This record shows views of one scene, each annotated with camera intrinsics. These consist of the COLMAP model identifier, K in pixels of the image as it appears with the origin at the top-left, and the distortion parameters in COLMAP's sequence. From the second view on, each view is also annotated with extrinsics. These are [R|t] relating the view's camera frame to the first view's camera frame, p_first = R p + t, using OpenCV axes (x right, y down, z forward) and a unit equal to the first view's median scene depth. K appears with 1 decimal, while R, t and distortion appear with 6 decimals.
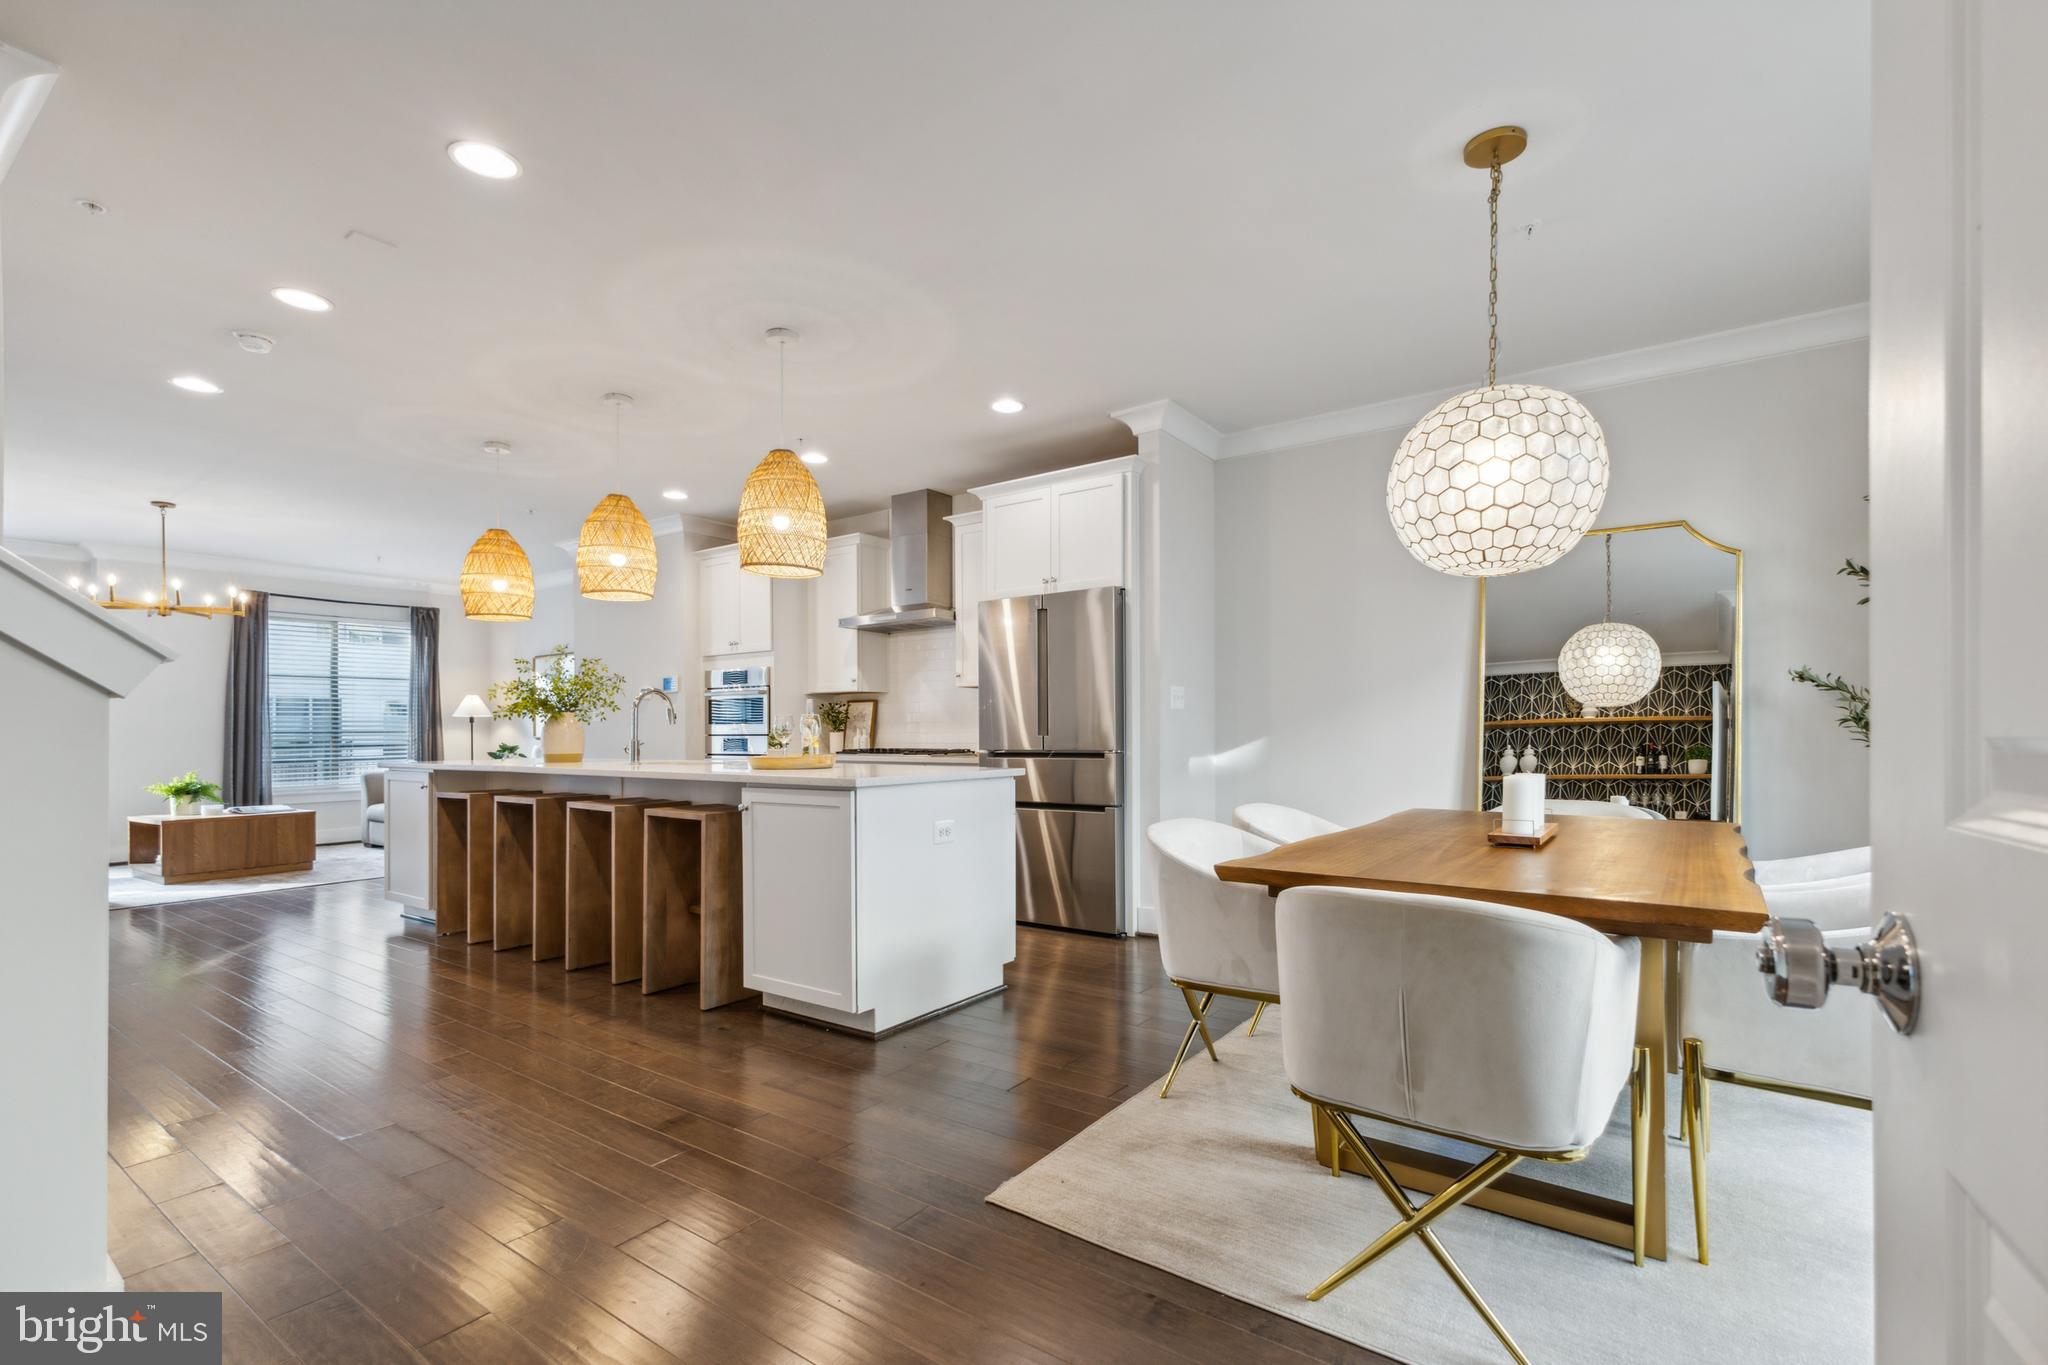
lens RADIAL K [[913.4, 0, 1028.1], [0, 913.4, 714.9], [0, 0, 1]] dist [0.009496, 0.000027]
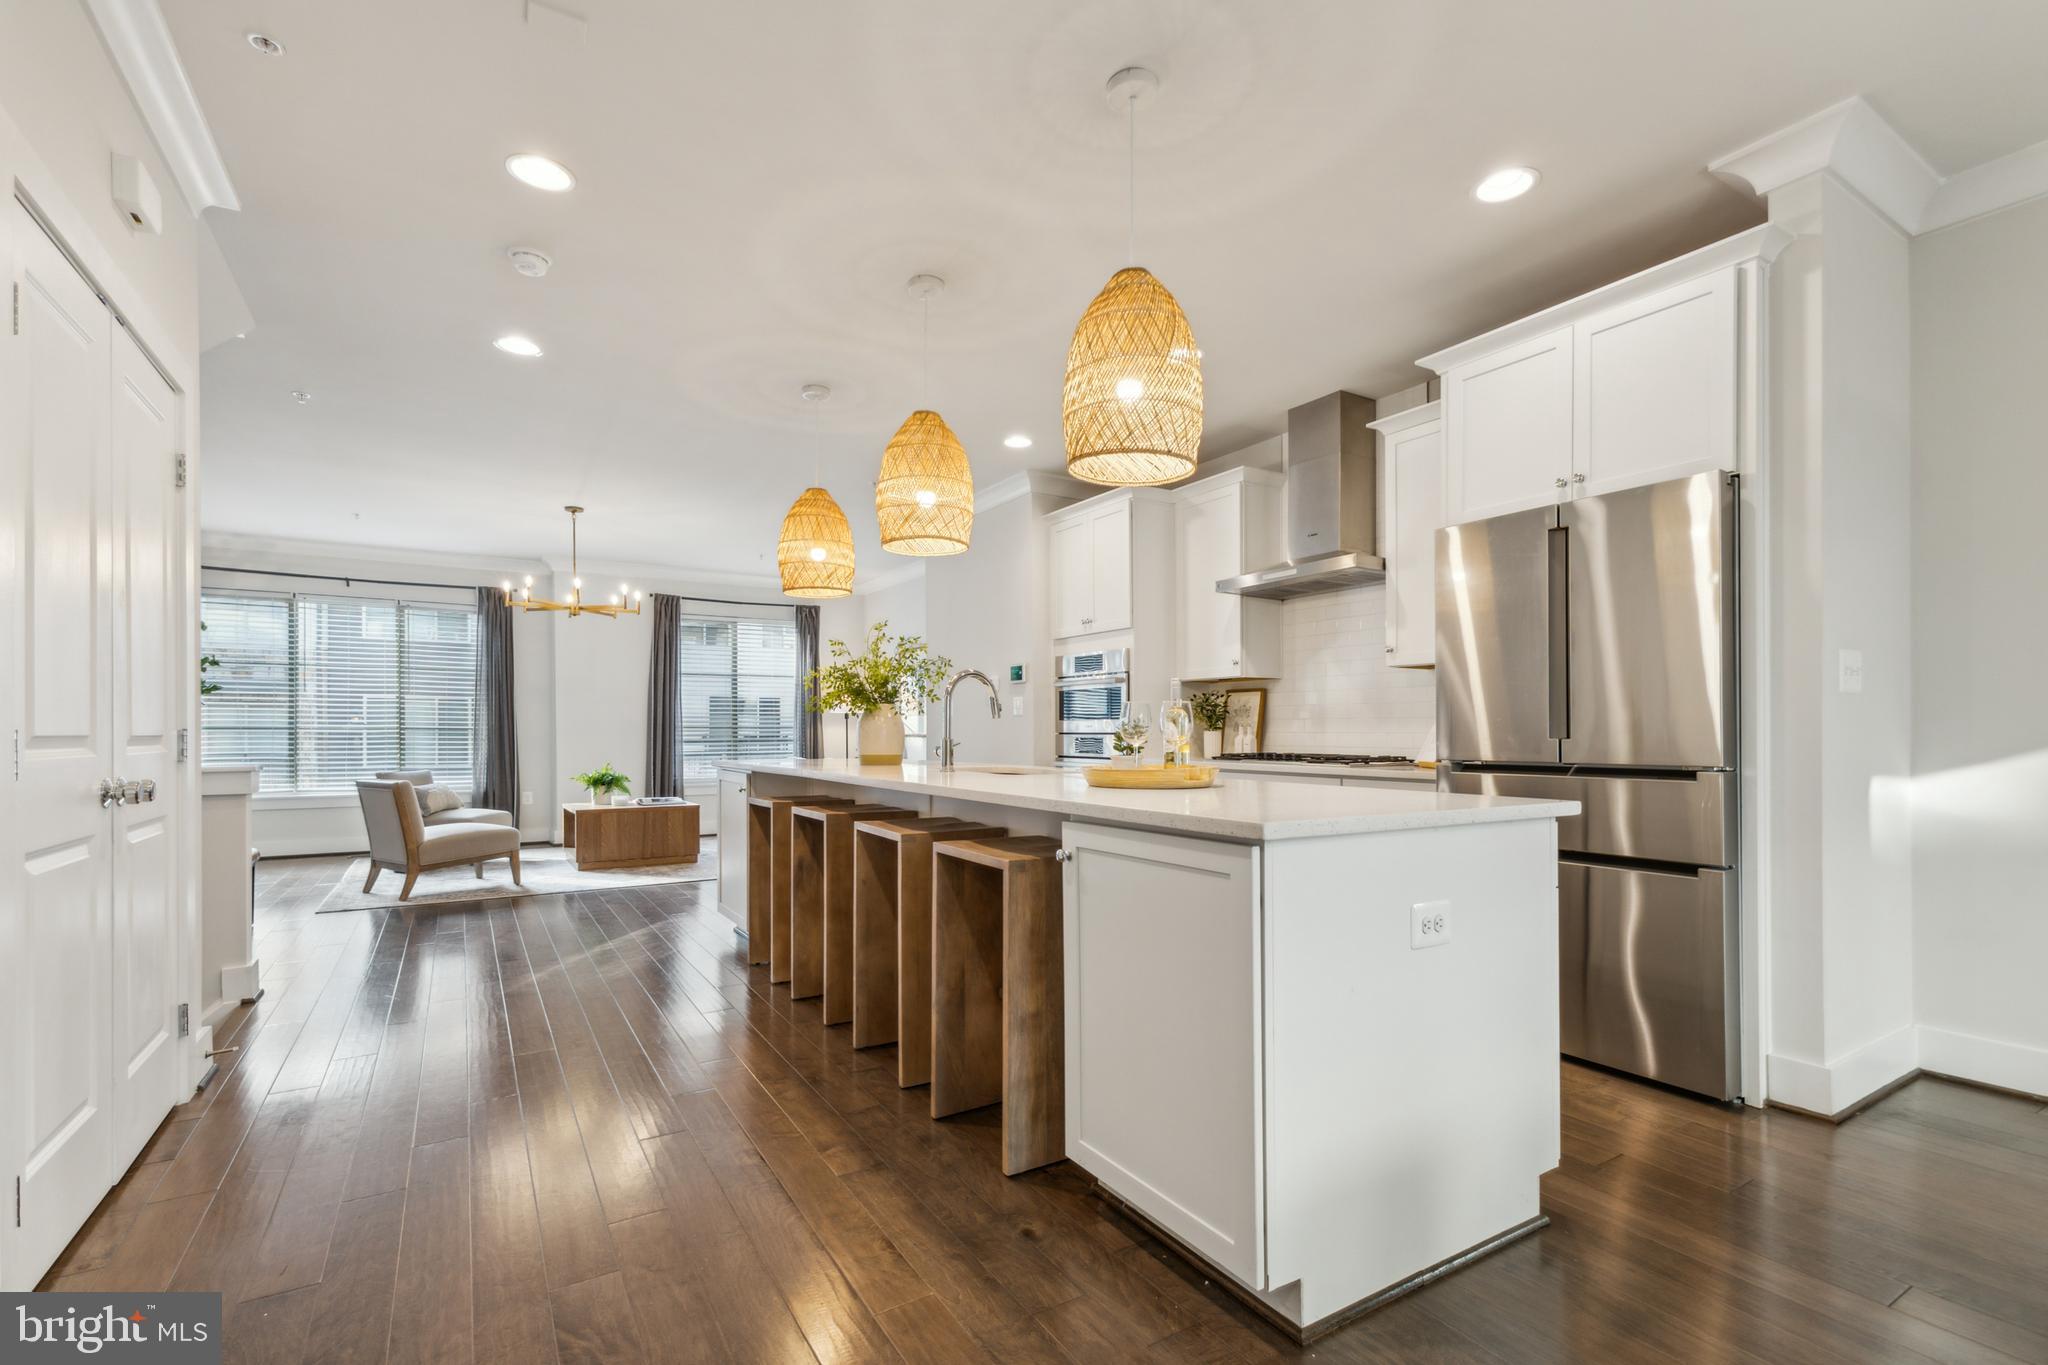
lens RADIAL K [[913.4, 0, 1028.1], [0, 913.4, 714.9], [0, 0, 1]] dist [0.009496, 0.000027]
pose [[0.920991, 0.000520, -0.389585, -0.066025], [-0.000324, 1.000000, 0.000571, 0.006282], [0.389585, -0.000400, 0.920990, 0.287576]]
